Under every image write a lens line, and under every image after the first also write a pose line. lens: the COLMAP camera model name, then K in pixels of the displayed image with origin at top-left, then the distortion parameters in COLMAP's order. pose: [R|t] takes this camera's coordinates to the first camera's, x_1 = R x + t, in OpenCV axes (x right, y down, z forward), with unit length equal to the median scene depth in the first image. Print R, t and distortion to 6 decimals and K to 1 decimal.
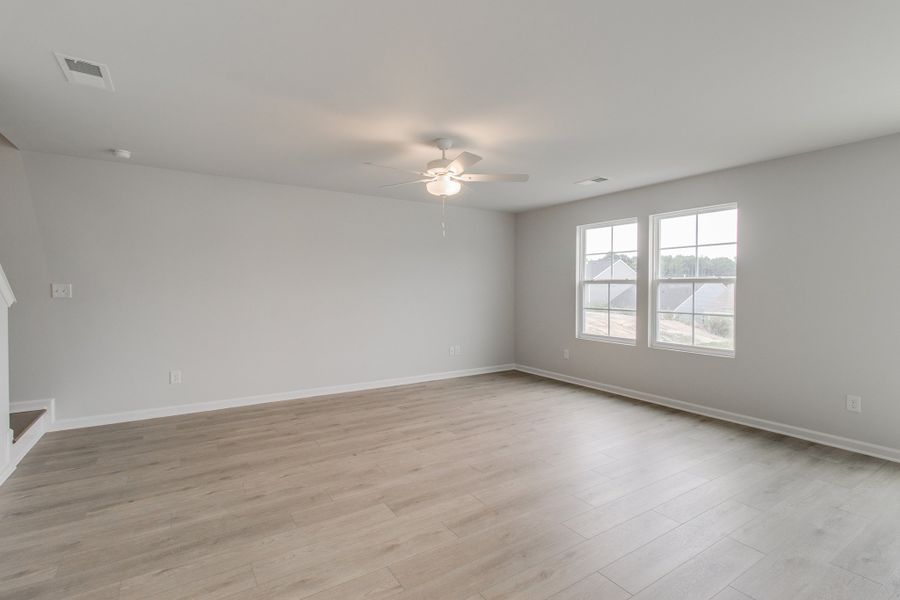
lens RADIAL K [[420.9, 0, 453.6], [0, 420.9, 279.3], [0, 0, 1]] dist [0.008307, -0.000674]
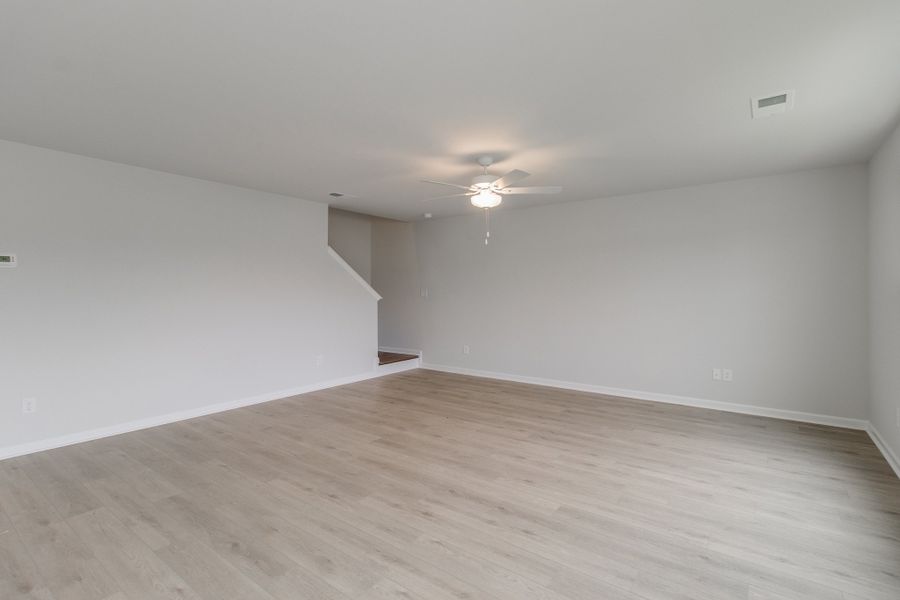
lens RADIAL K [[420.9, 0, 459.2], [0, 420.9, 291.9], [0, 0, 1]] dist [0.008307, -0.000674]
pose [[0.358849, -0.004869, -0.933383, 0.987096], [0.023311, 0.999721, 0.003747, 0.015529], [0.933104, -0.023103, 0.358863, 0.549610]]
